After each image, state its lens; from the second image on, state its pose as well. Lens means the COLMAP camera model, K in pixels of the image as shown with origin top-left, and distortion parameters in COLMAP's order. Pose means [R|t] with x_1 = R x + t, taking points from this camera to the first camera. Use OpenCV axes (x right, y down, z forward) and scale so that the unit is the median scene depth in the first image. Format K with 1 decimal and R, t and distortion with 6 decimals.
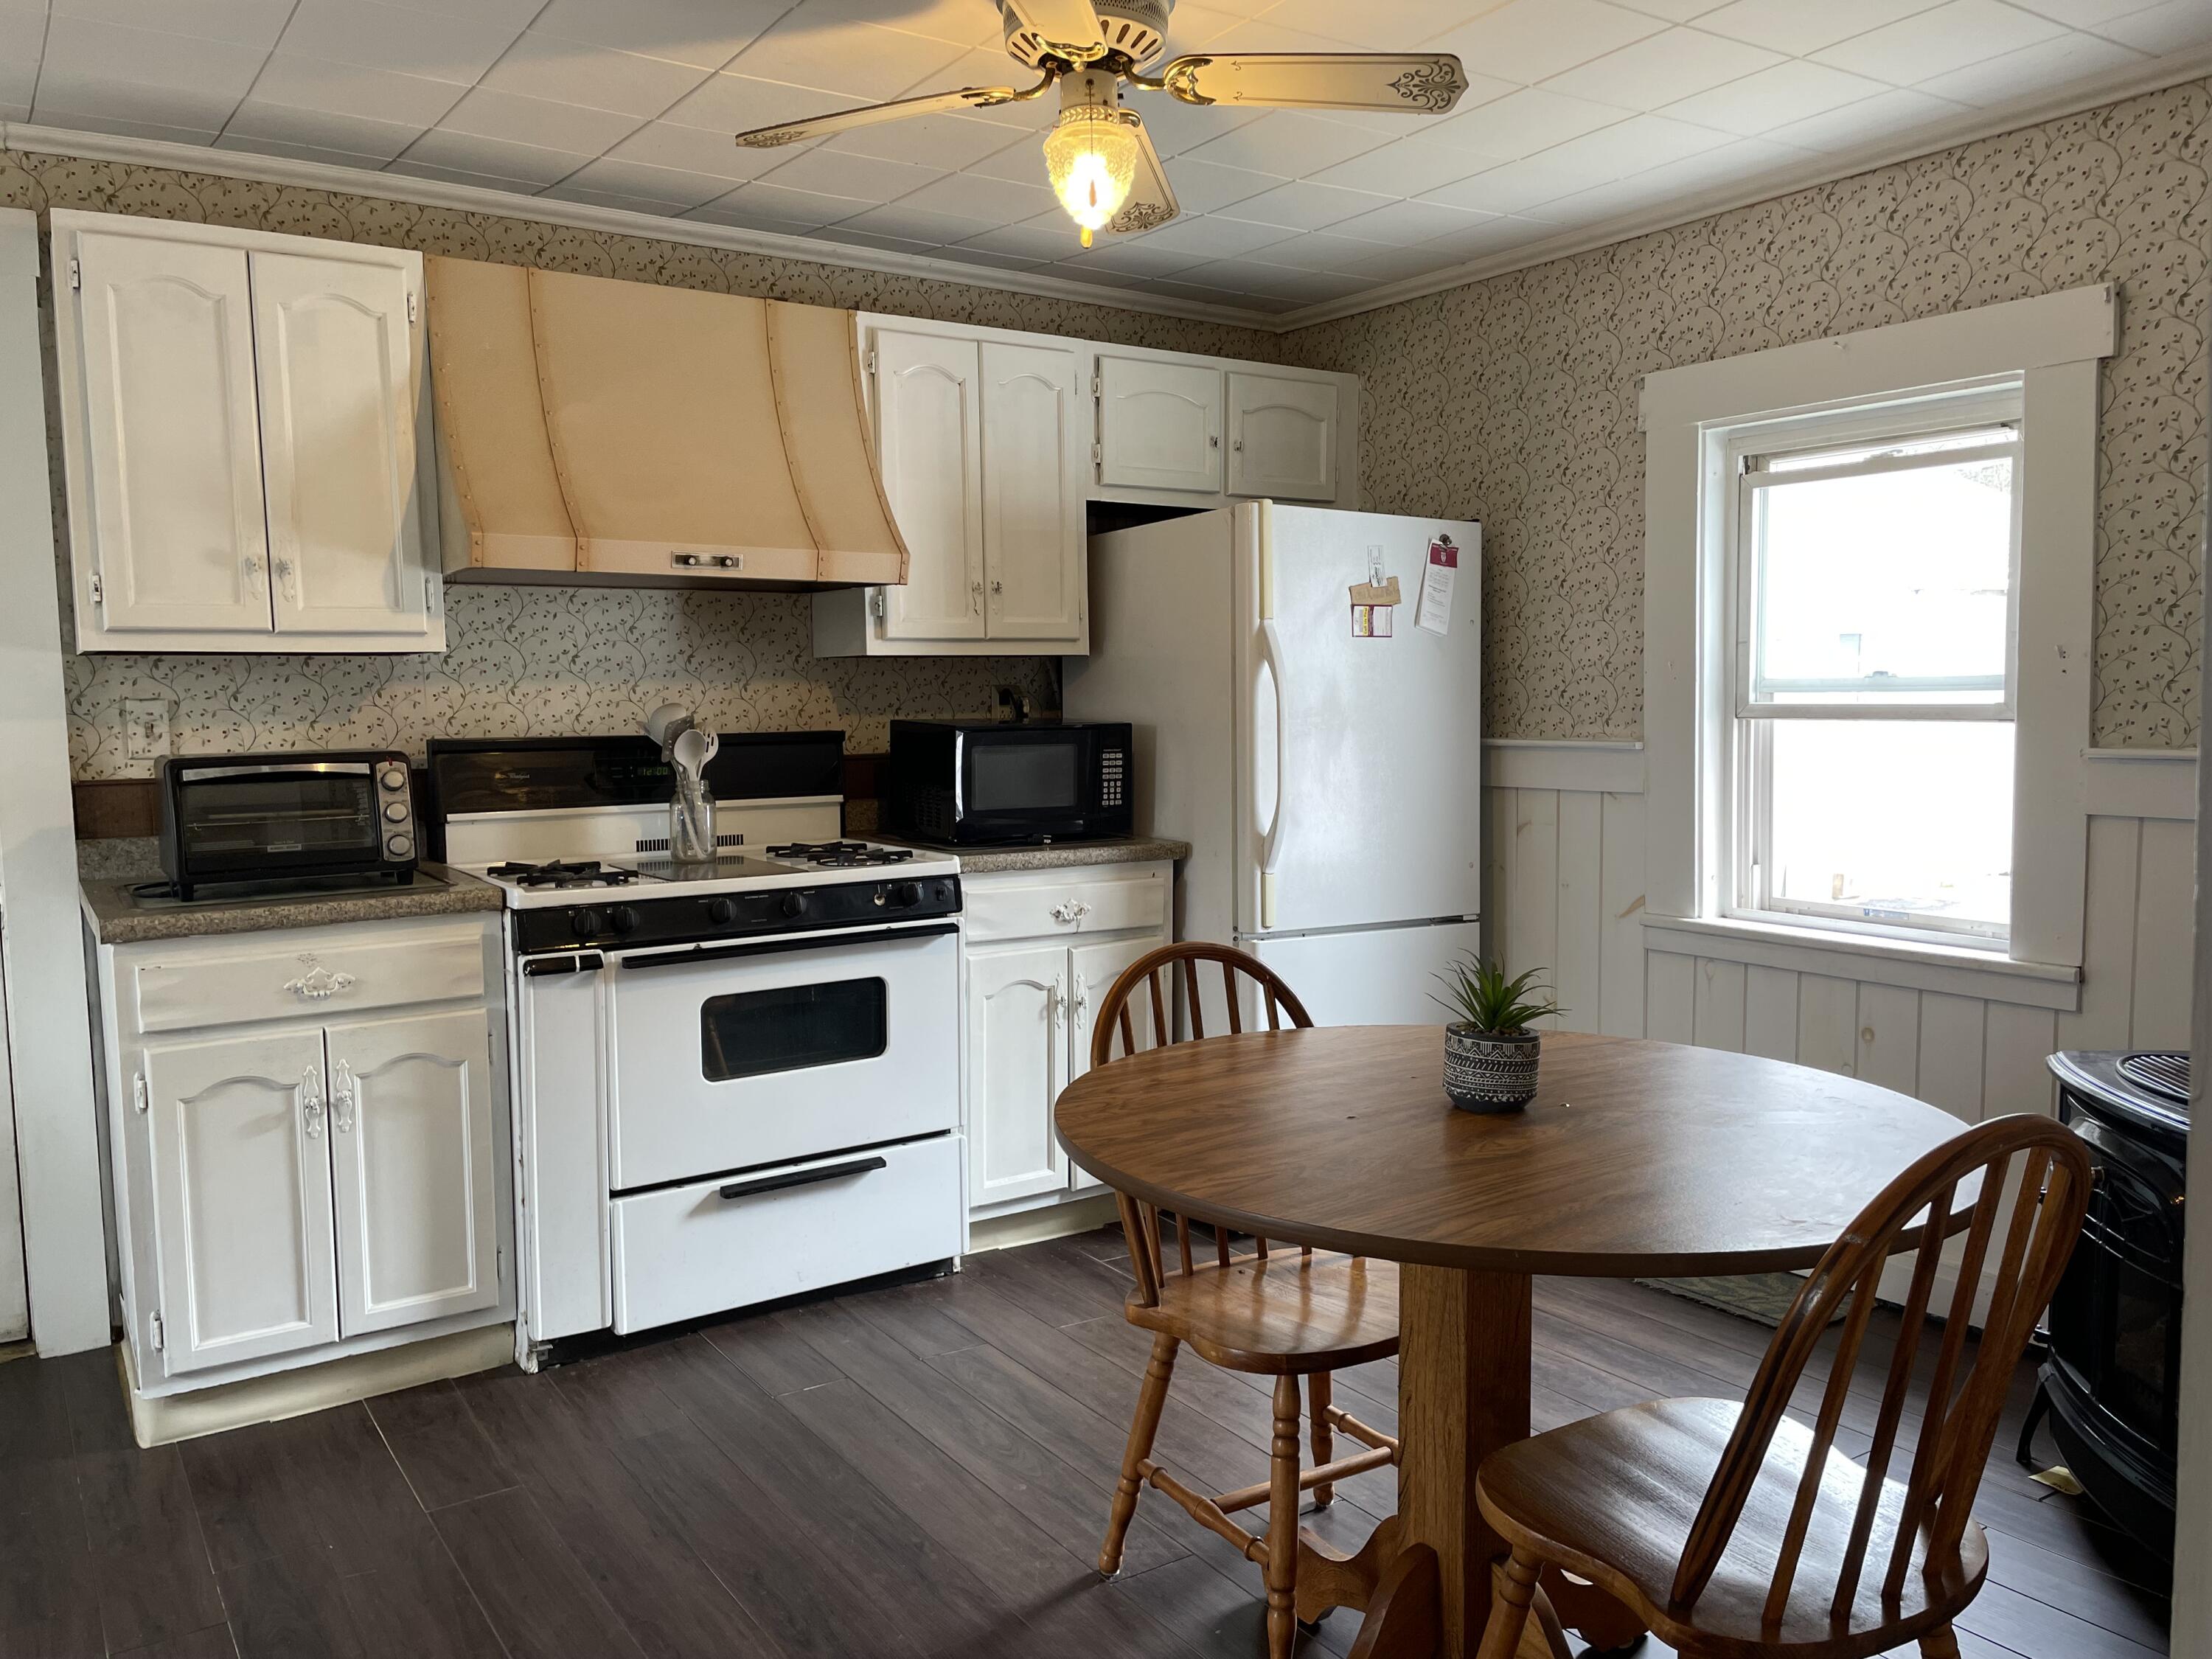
lens RADIAL K [[1682.4, 0, 1091.2], [0, 1682.4, 829.6], [0, 0, 1]] dist [0.052761, -0.066285]
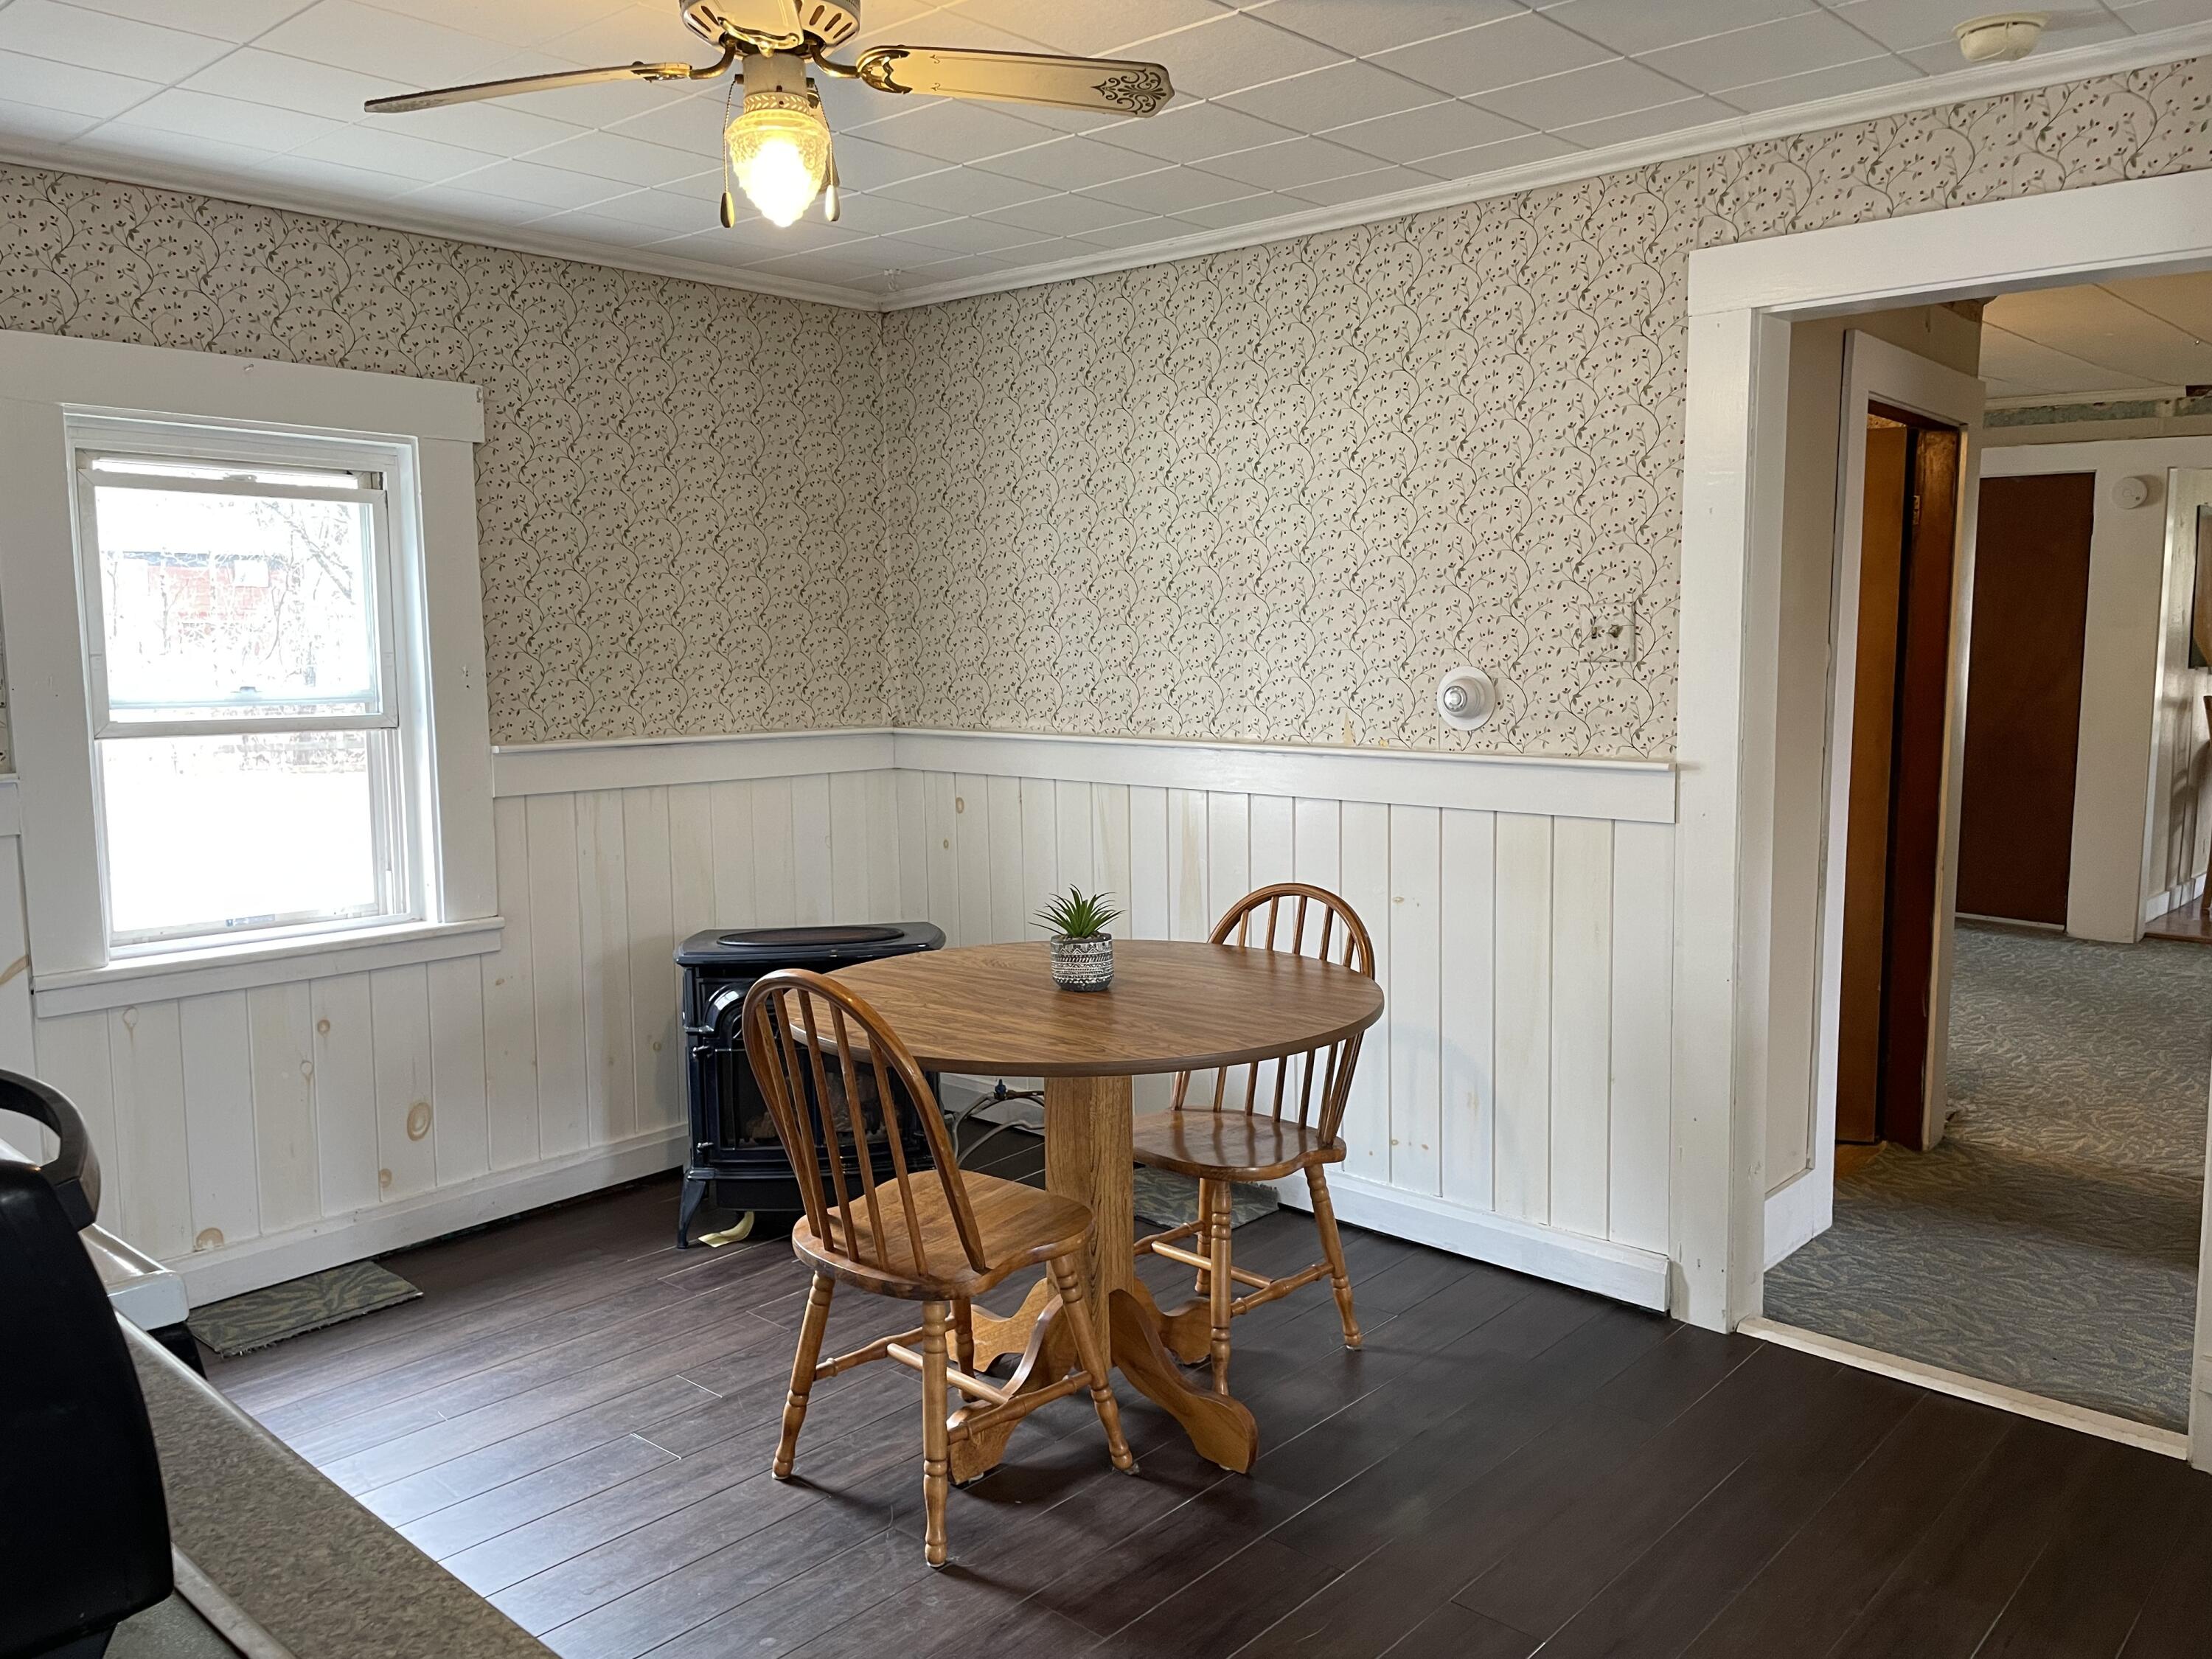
lens RADIAL K [[1682.4, 0, 1106.9], [0, 1682.4, 823.4], [0, 0, 1]] dist [0.052761, -0.066285]
pose [[-0.243275, -0.096154, 0.965180, -0.722892], [0.082816, 0.989382, 0.119439, -0.098400], [-0.966415, 0.108988, -0.232729, 0.801679]]
